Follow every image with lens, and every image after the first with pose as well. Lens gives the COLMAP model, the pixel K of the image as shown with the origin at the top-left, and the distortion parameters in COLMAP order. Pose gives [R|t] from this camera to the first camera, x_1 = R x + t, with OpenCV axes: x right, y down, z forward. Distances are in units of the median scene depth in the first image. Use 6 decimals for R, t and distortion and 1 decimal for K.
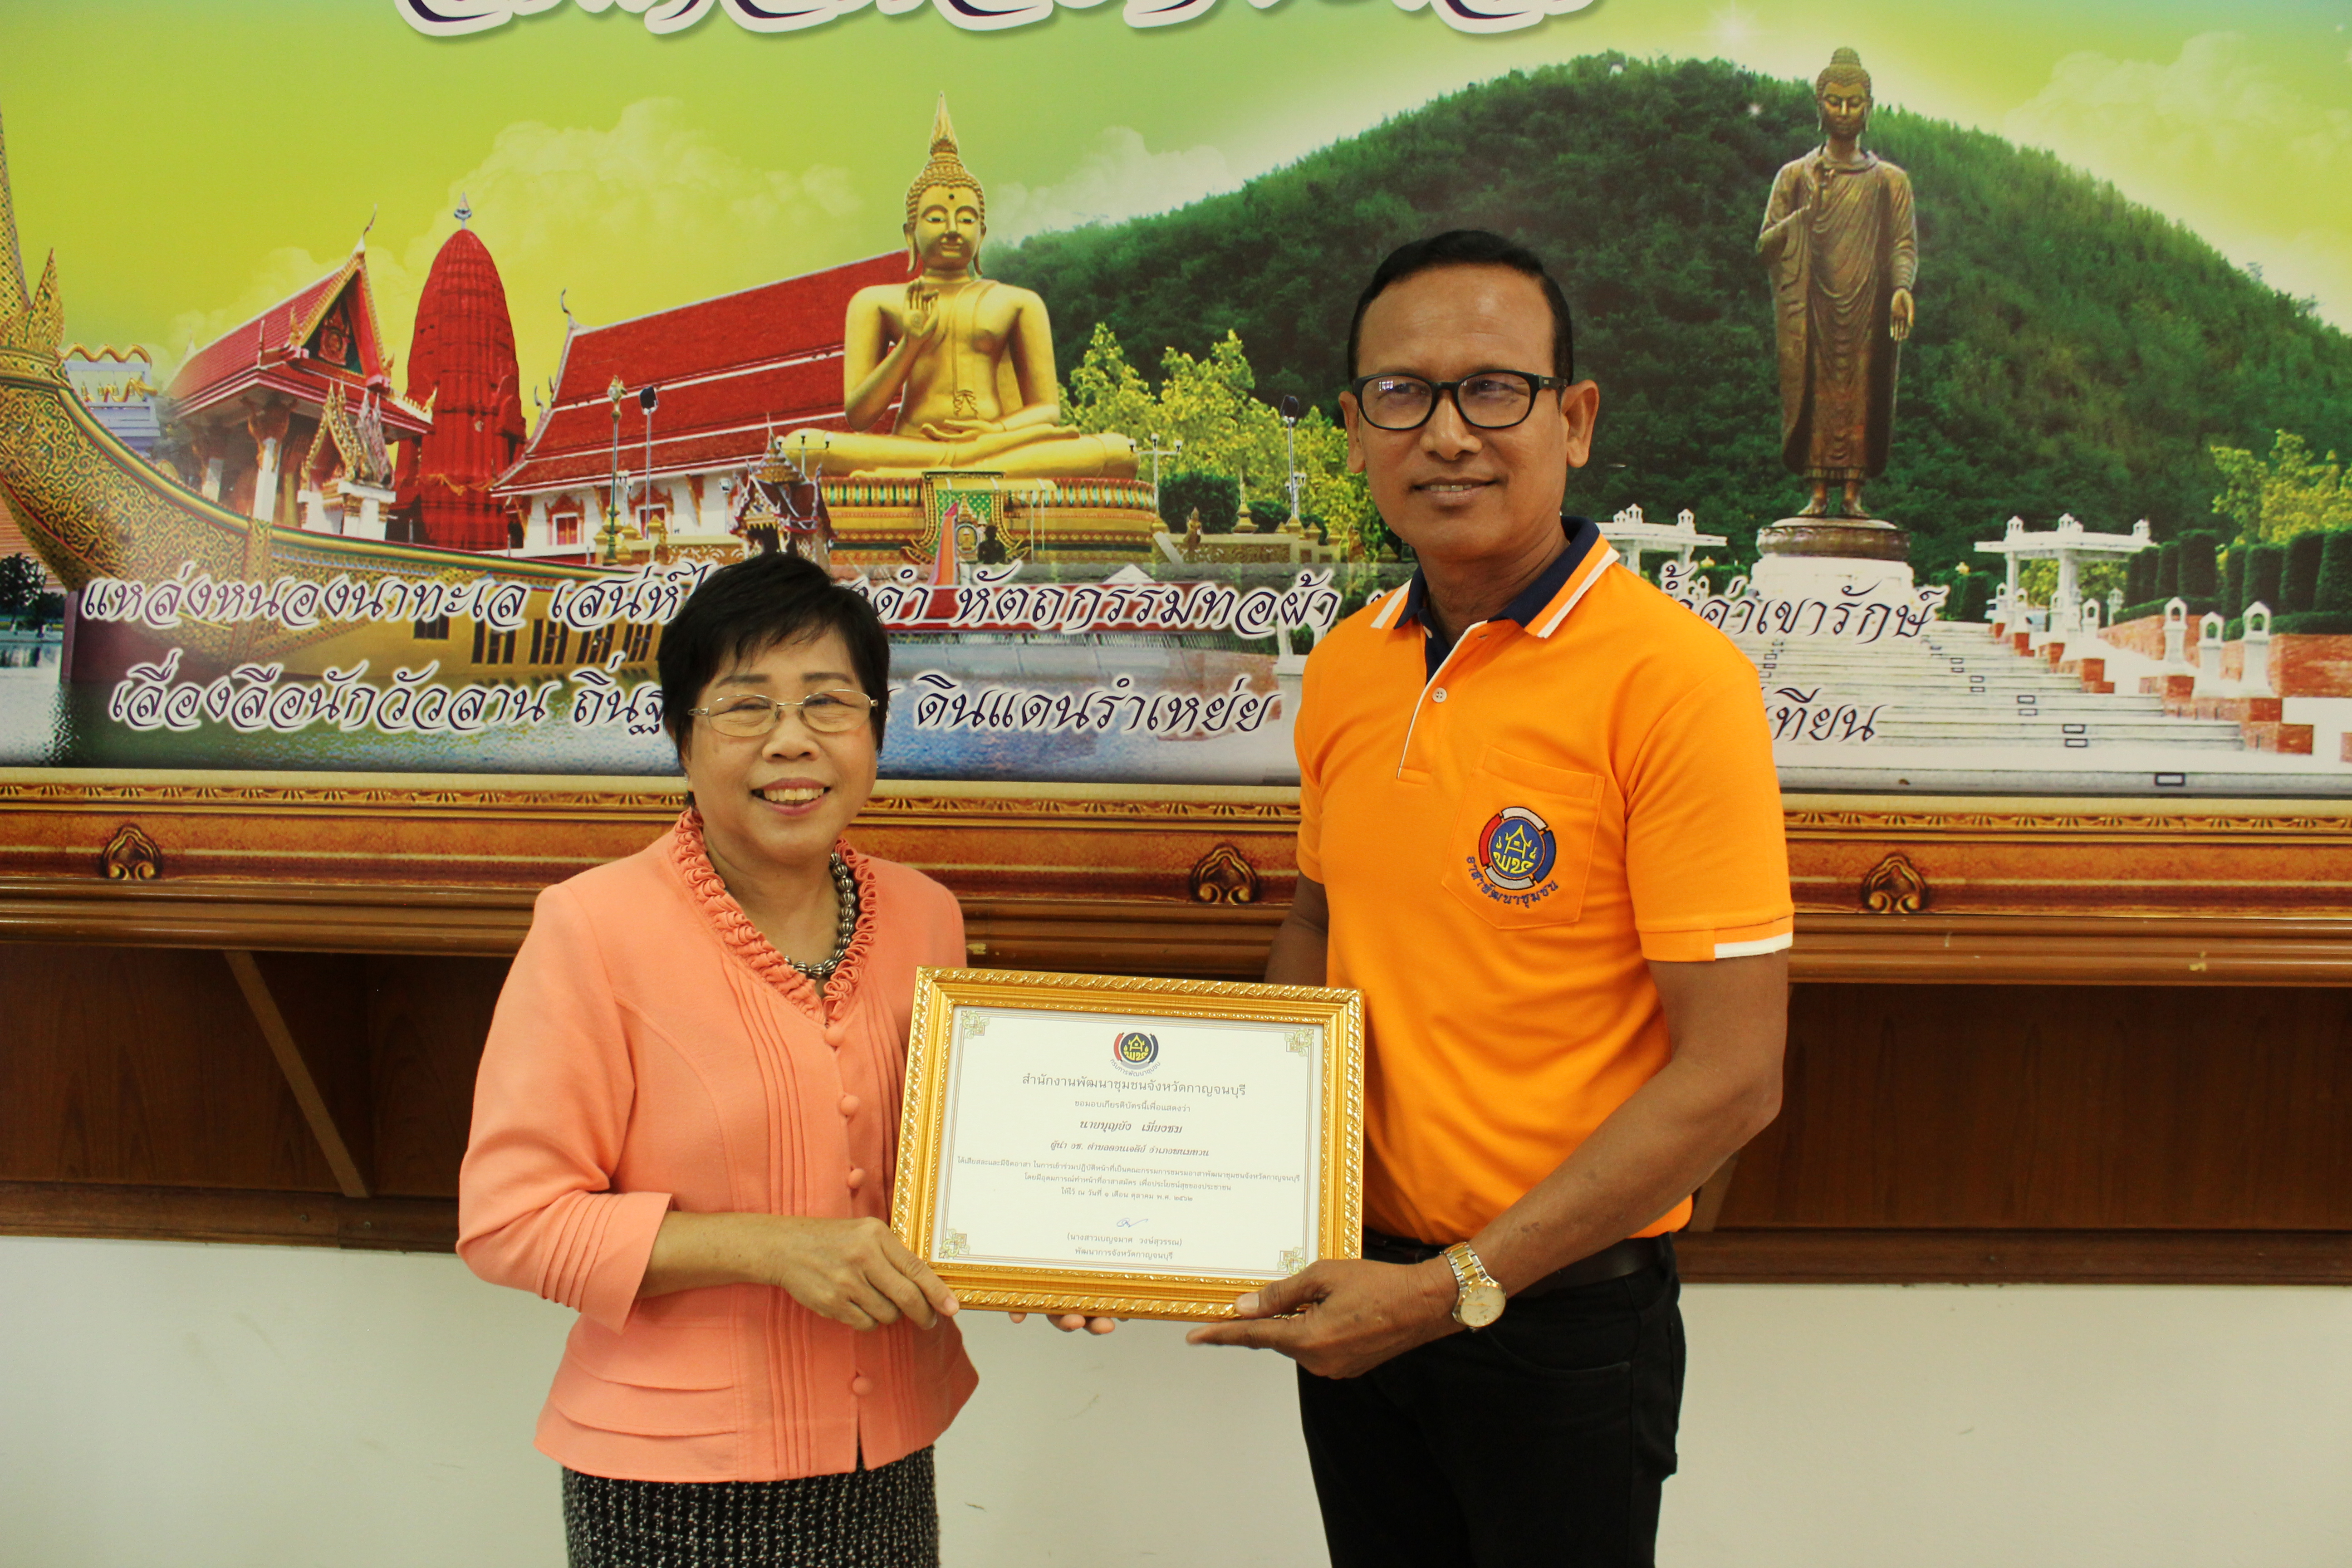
lens RADIAL K [[1933.9, 0, 1189.6], [0, 1933.9, 799.1], [0, 0, 1]] dist [-0.154568, 0.127231]
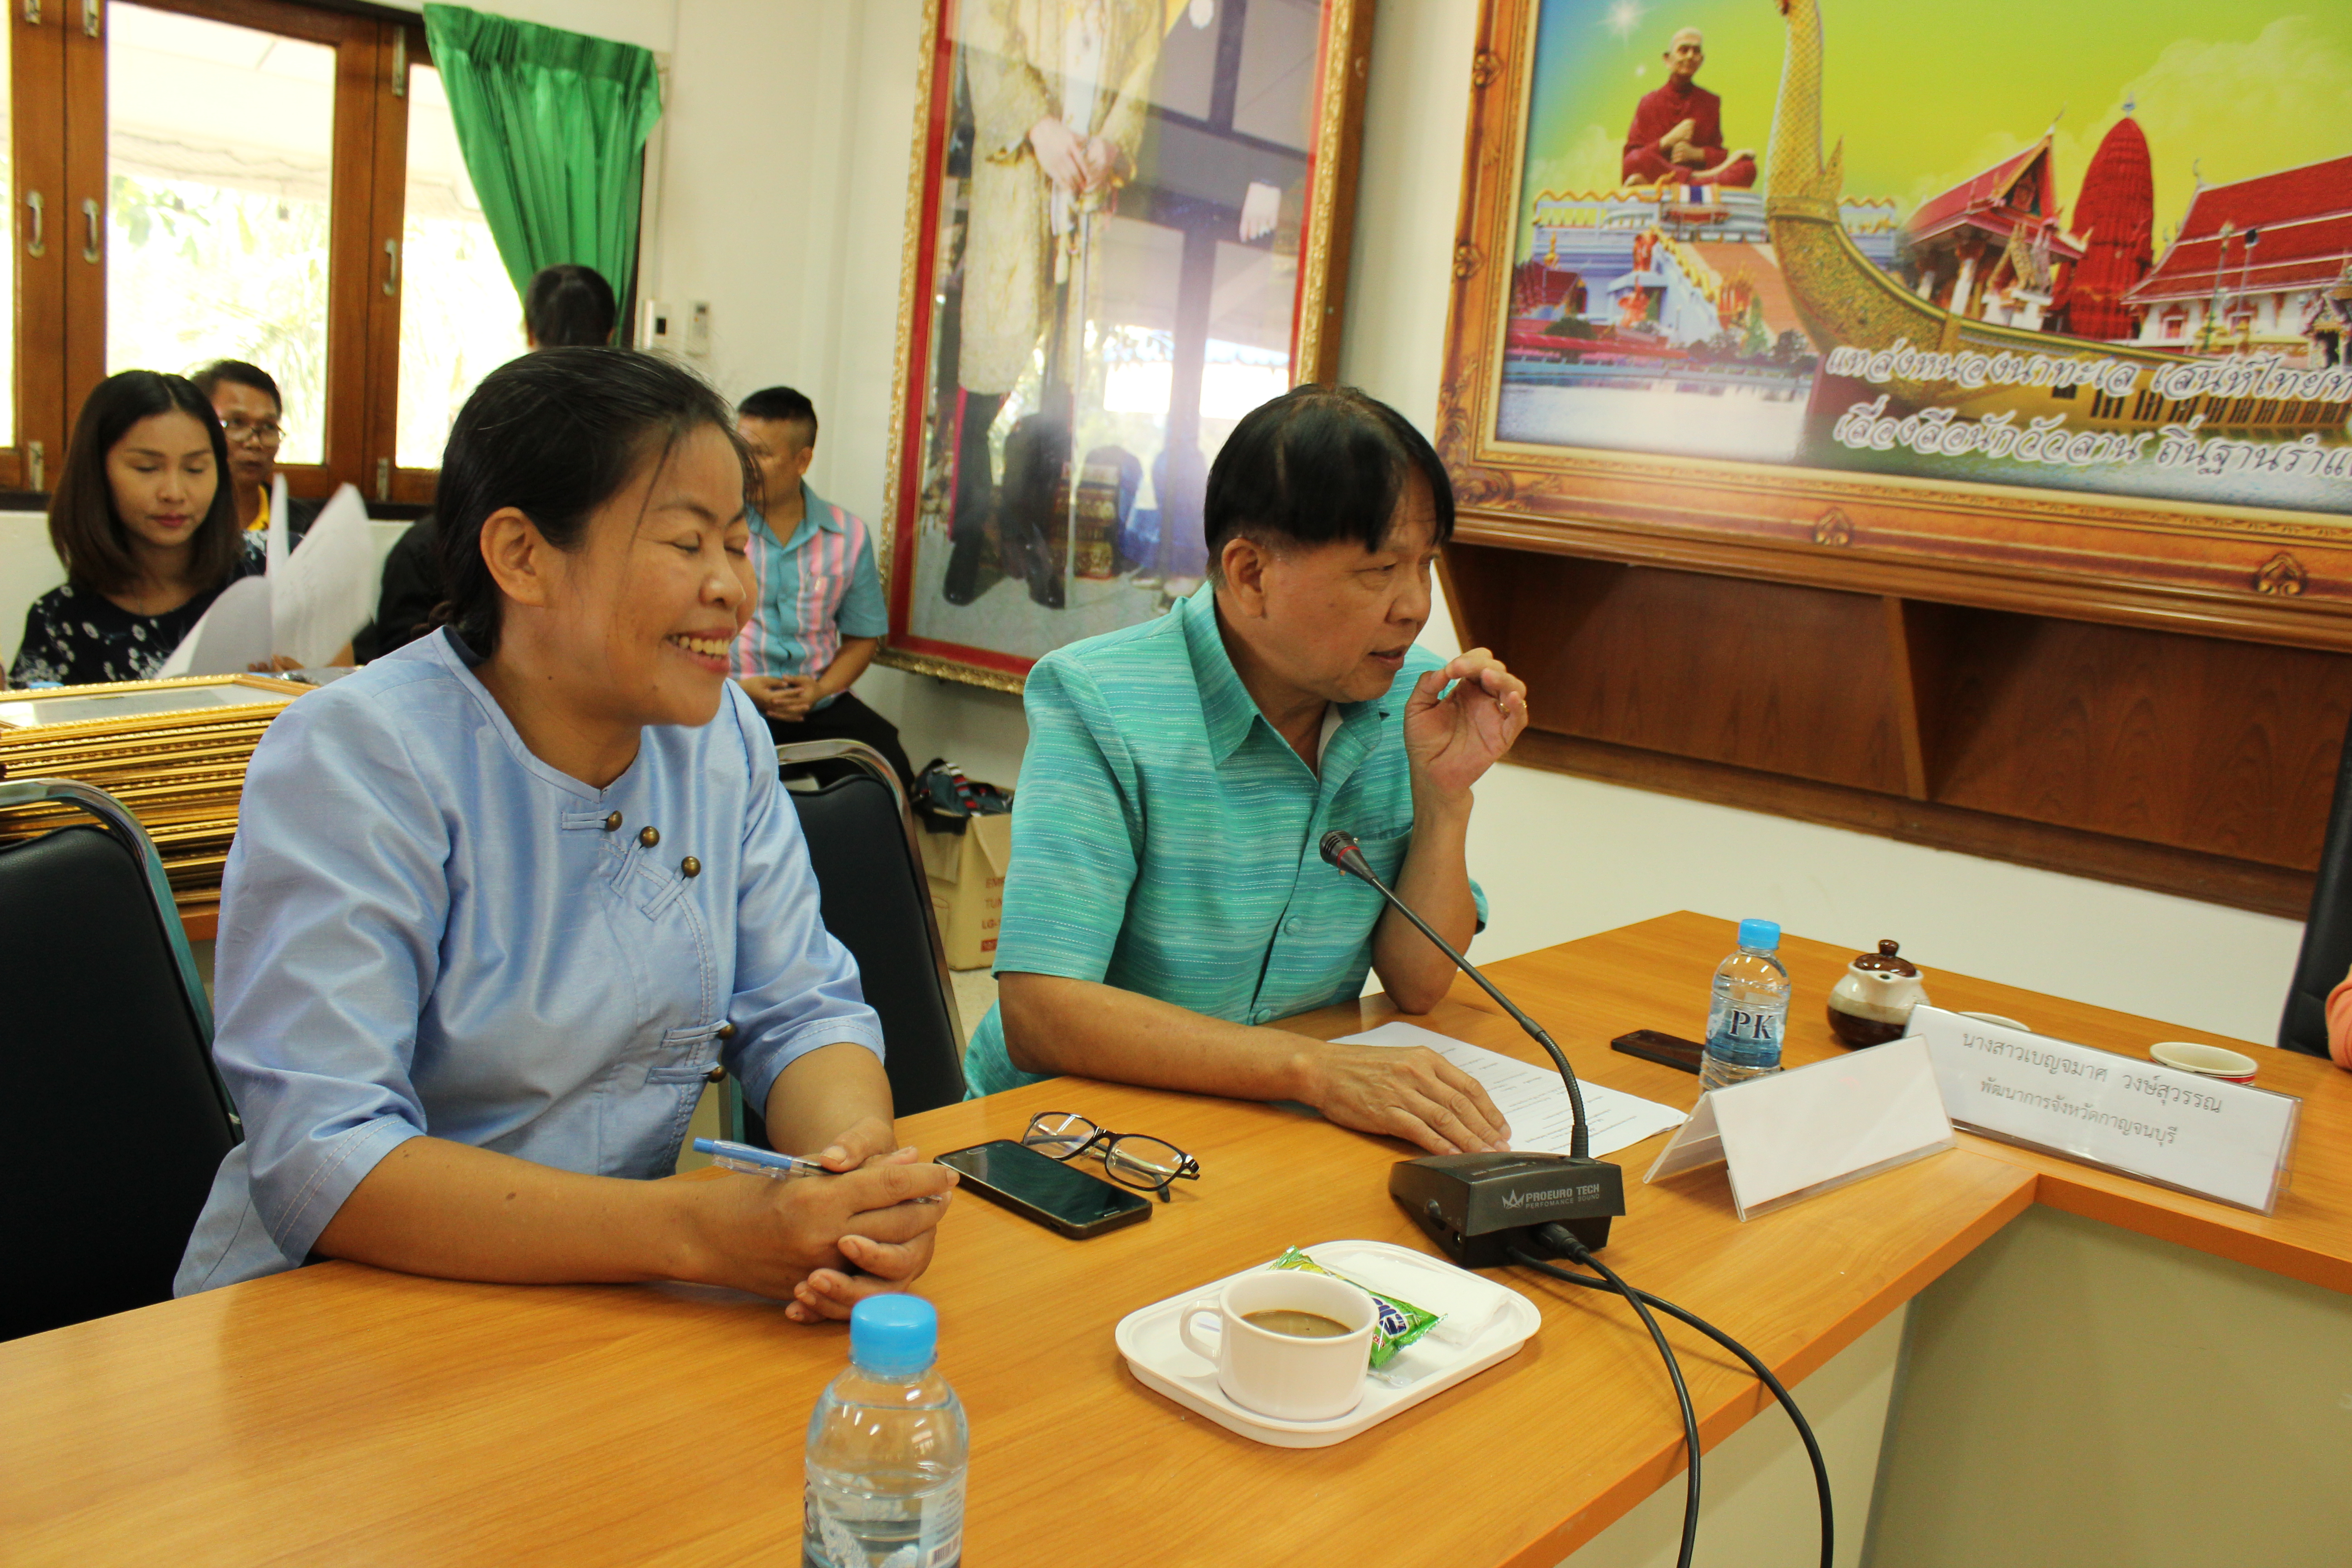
lens RADIAL K [[1933.9, 0, 1162.6], [0, 1933.9, 785.1], [0, 0, 1]] dist [-0.154568, 0.127231]
pose [[0.760634, 0.161395, -0.628799, 0.031375], [-0.135459, 0.986741, 0.089409, 0.179725], [0.634891, 0.017169, 0.772411, -0.575509]]
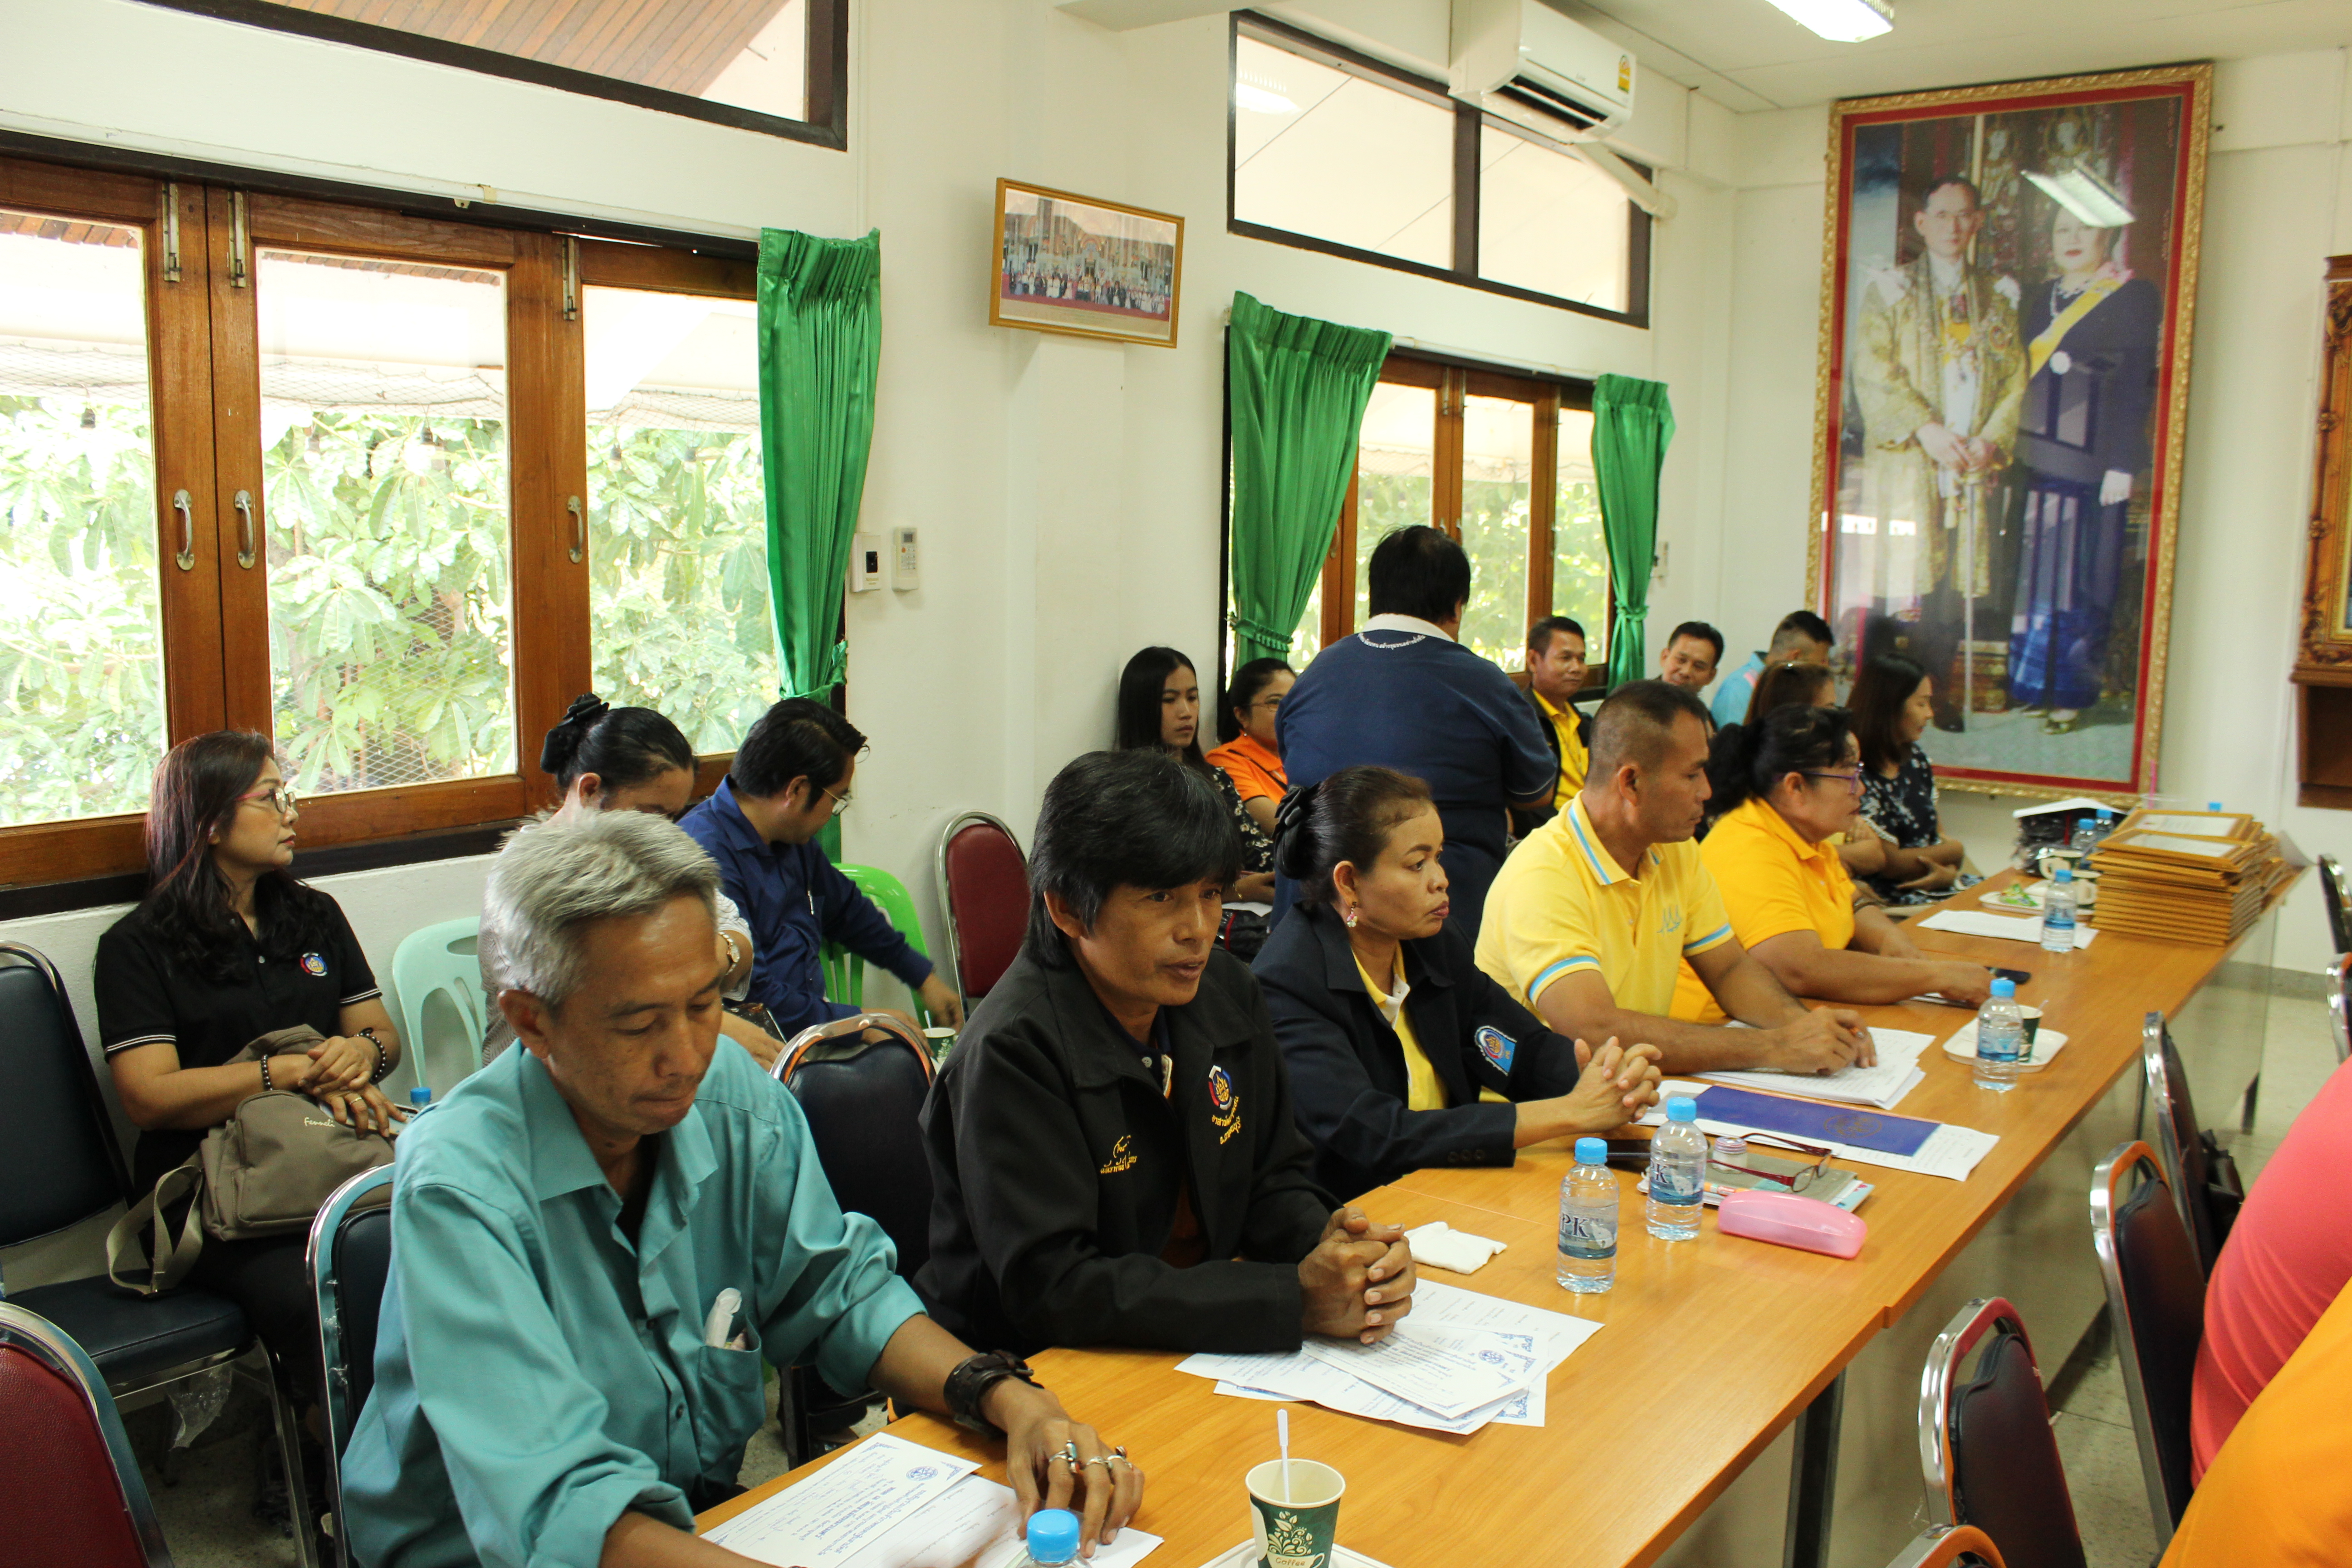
lens RADIAL K [[1933.9, 0, 1179.0], [0, 1933.9, 802.1], [0, 0, 1]] dist [-0.154568, 0.127231]
pose [[0.806993, 0.081674, -0.584886, -0.660876], [-0.061278, 0.996625, 0.054622, 0.222771], [0.587373, -0.008239, 0.809274, -2.726325]]
